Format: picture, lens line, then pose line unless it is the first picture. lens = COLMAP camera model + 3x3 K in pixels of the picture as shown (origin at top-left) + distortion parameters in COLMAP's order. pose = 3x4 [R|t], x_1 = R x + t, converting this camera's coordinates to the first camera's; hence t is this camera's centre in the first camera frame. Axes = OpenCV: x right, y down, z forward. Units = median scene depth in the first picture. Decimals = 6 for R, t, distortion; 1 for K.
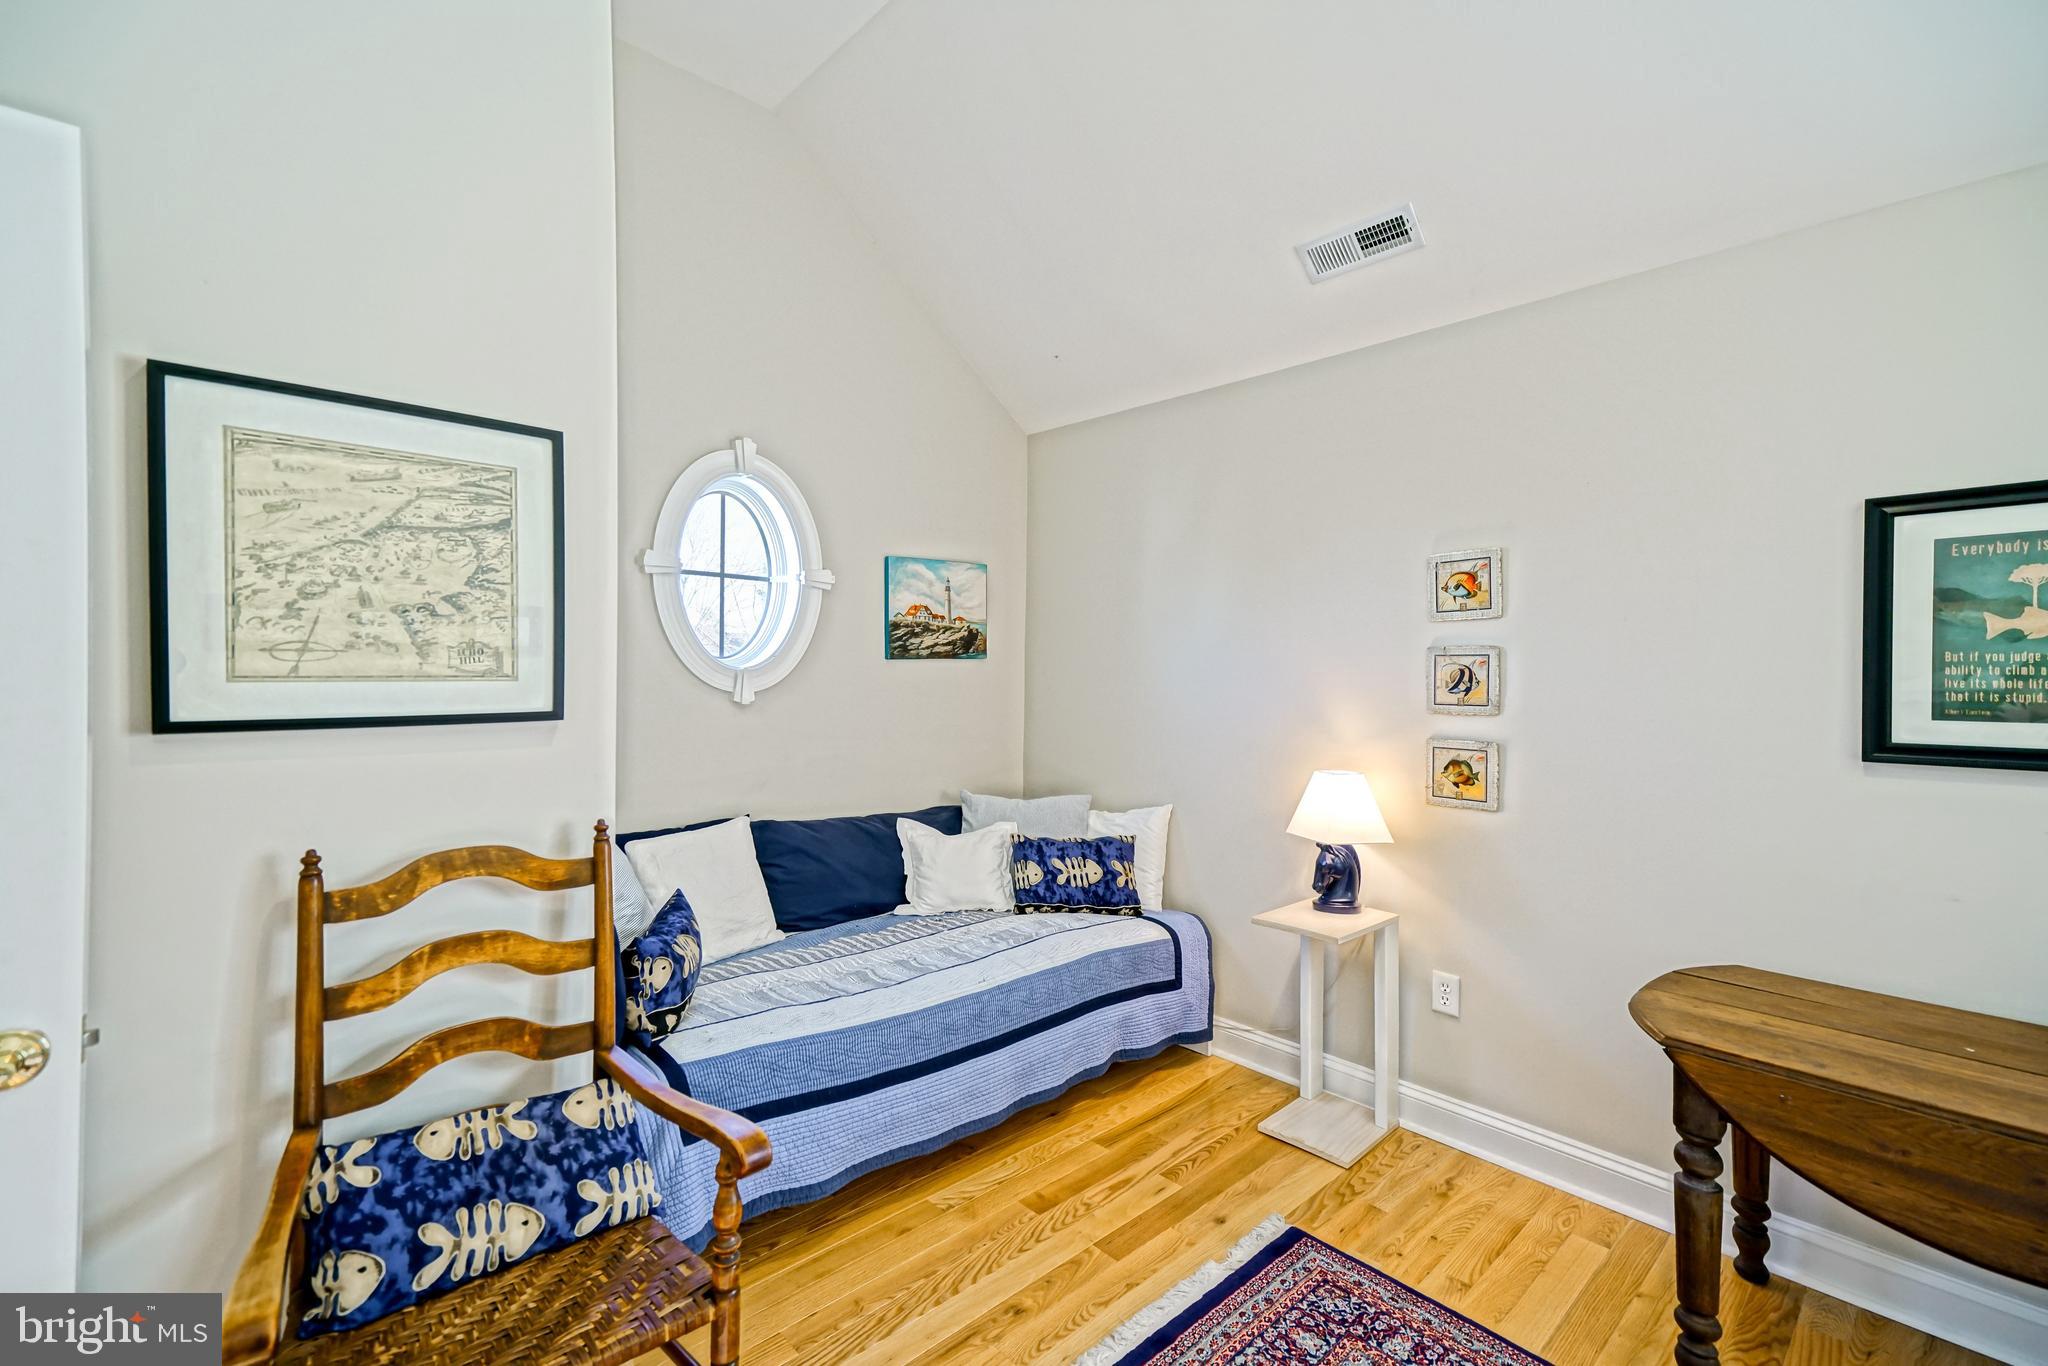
lens RADIAL K [[900.3, 0, 1029.0], [0, 900.3, 675.2], [0, 0, 1]] dist [0.036627, -0.000742]
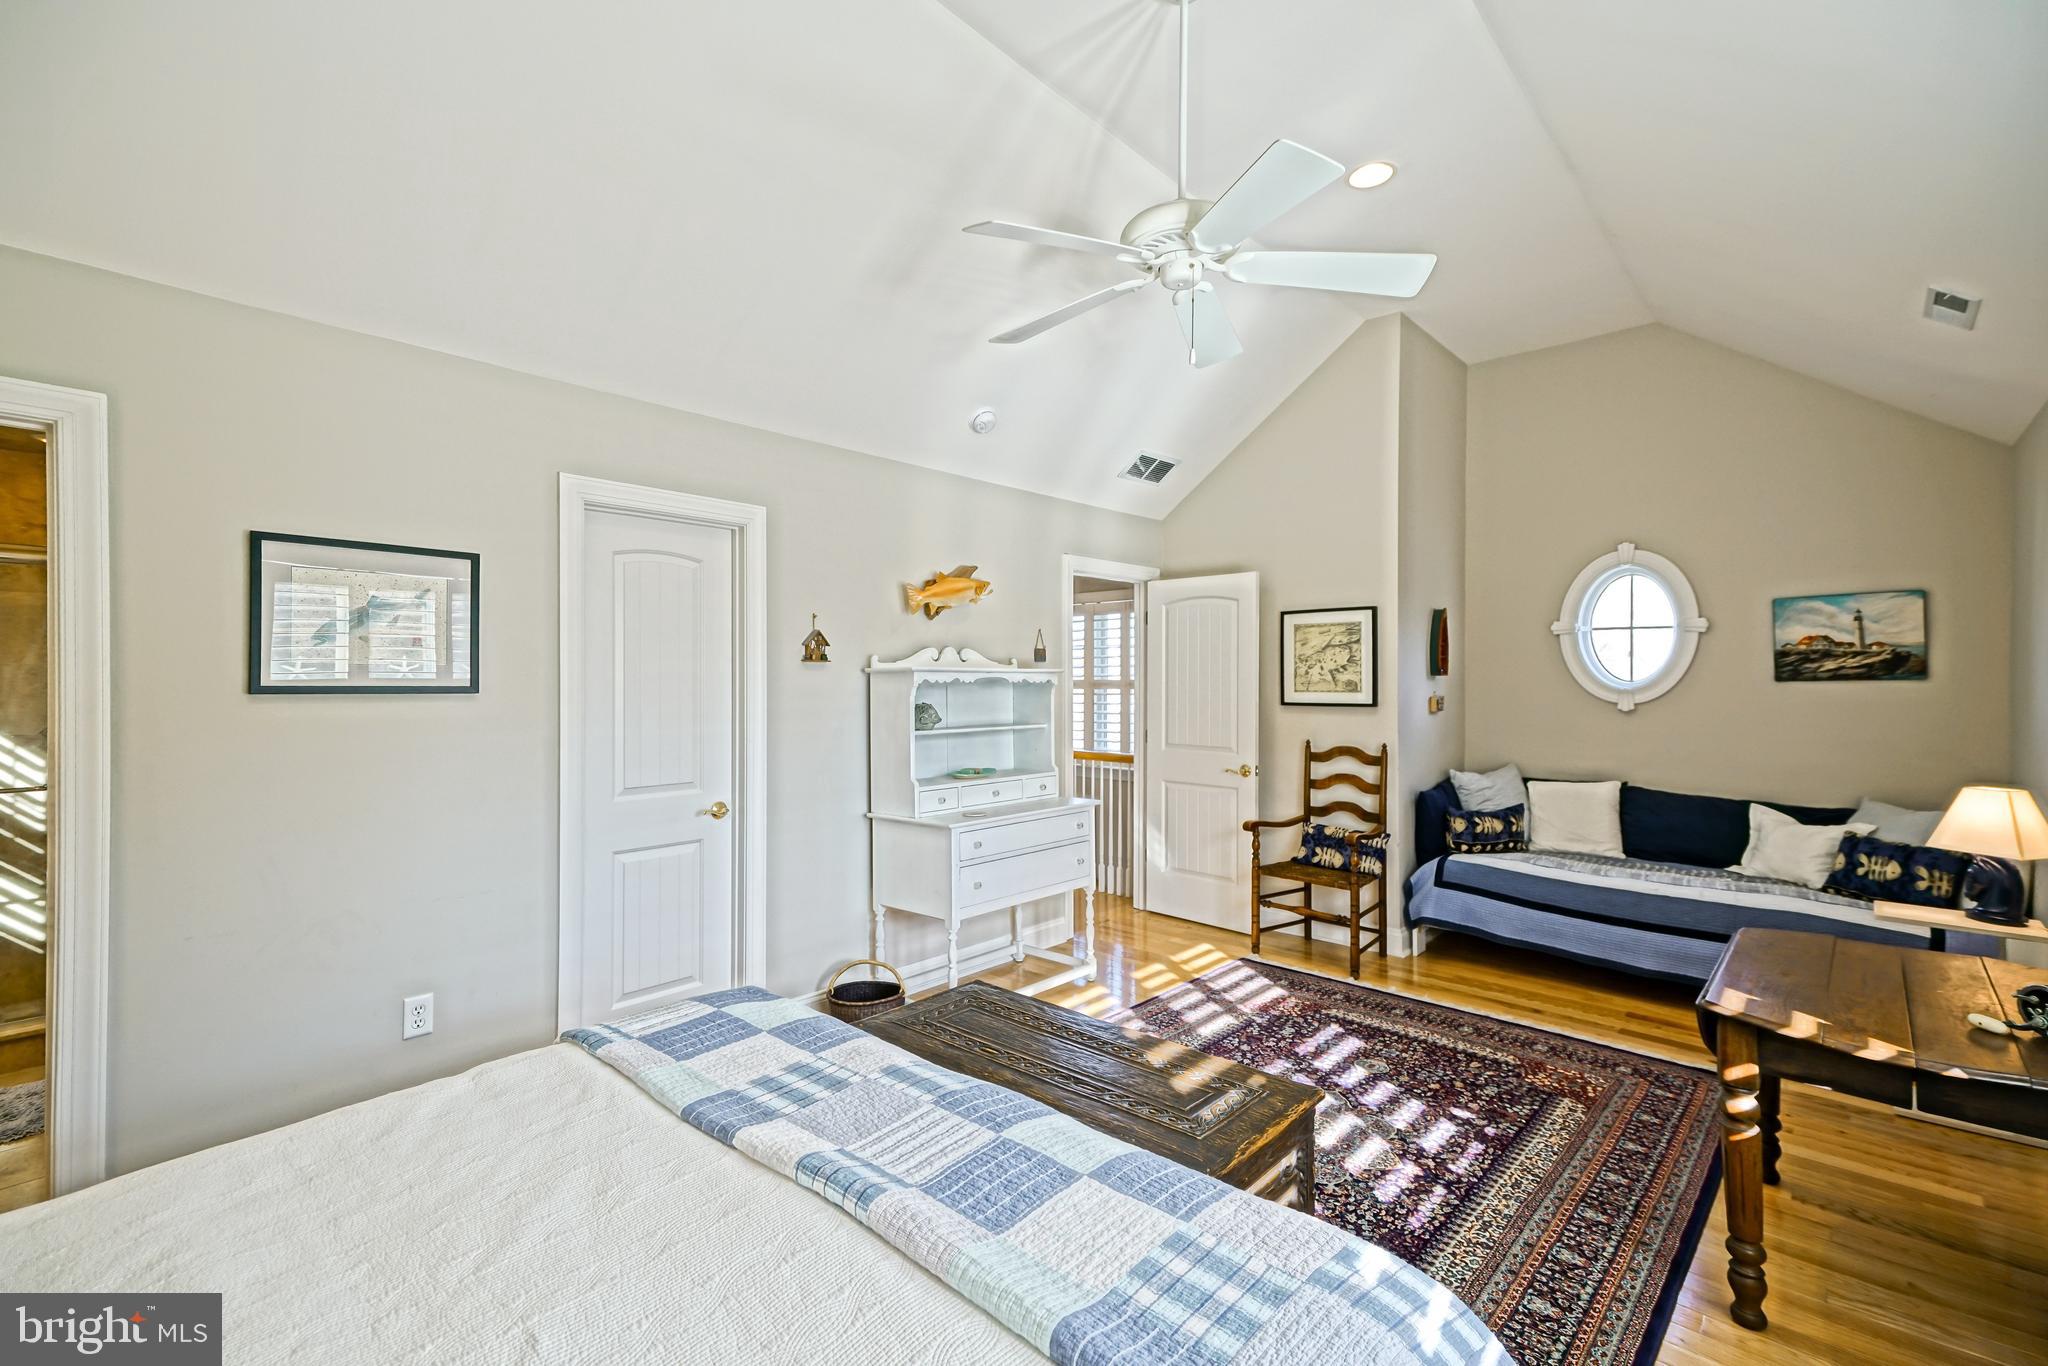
lens RADIAL K [[900.3, 0, 1020.6], [0, 900.3, 673.8], [0, 0, 1]] dist [0.036627, -0.000742]
pose [[0.069688, -0.017426, -0.997417, 1.156852], [-0.005948, 0.999822, -0.017884, 0.001557], [0.997551, 0.007179, 0.069572, -0.156702]]
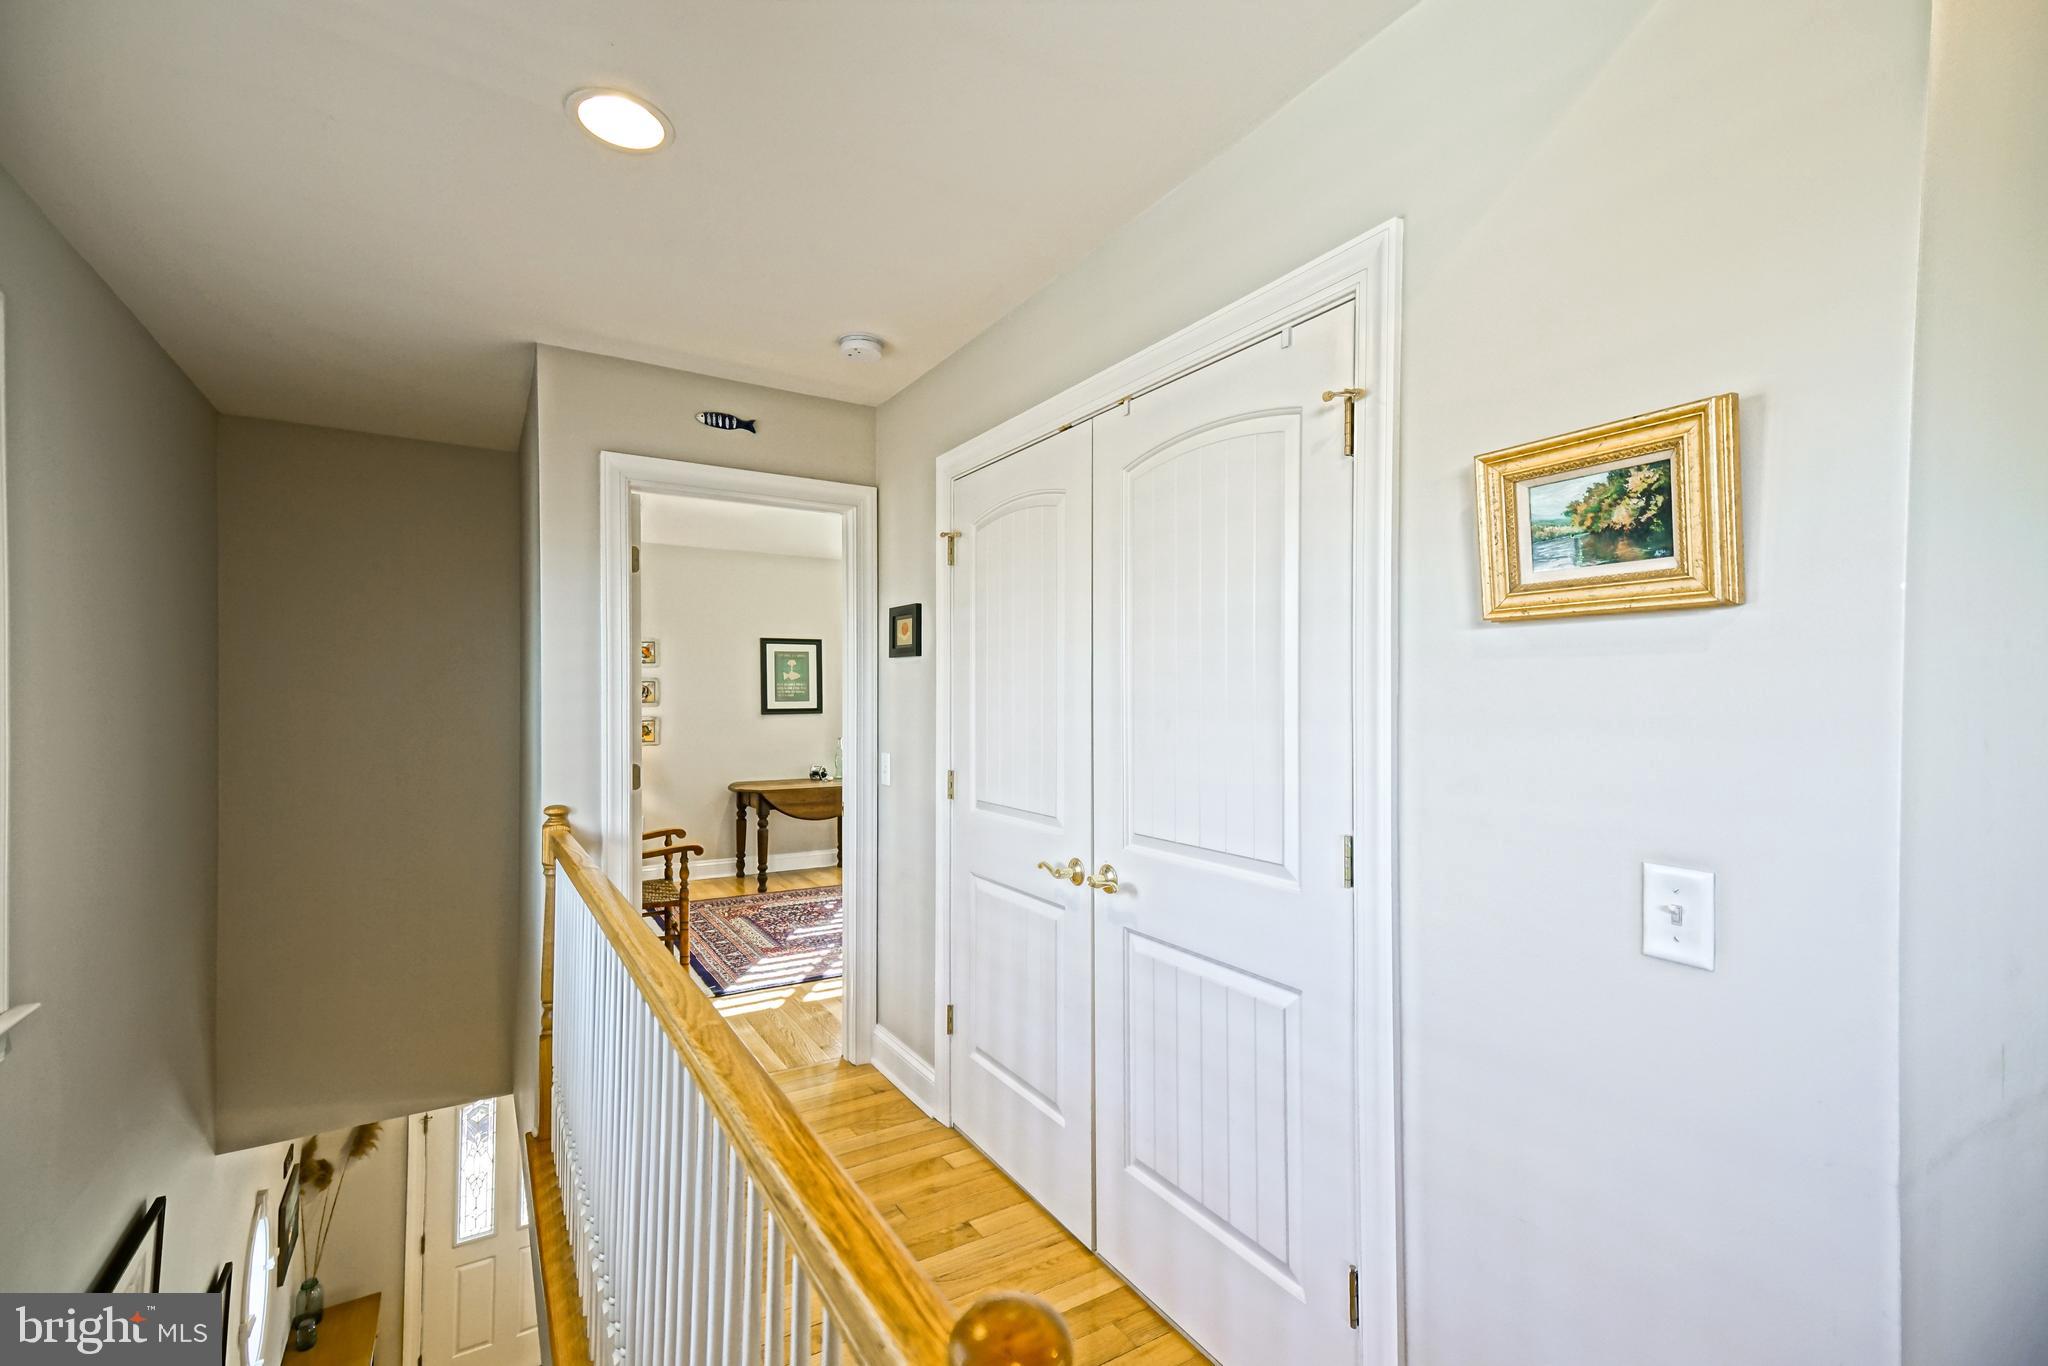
lens RADIAL K [[900.3, 0, 1020.3], [0, 900.3, 687.6], [0, 0, 1]] dist [0.036627, -0.000742]
pose [[0.201327, 0.008667, 0.979486, -2.272050], [0.004441, 0.999943, -0.009761, 0.000983], [-0.979514, 0.006315, 0.201277, -0.468706]]
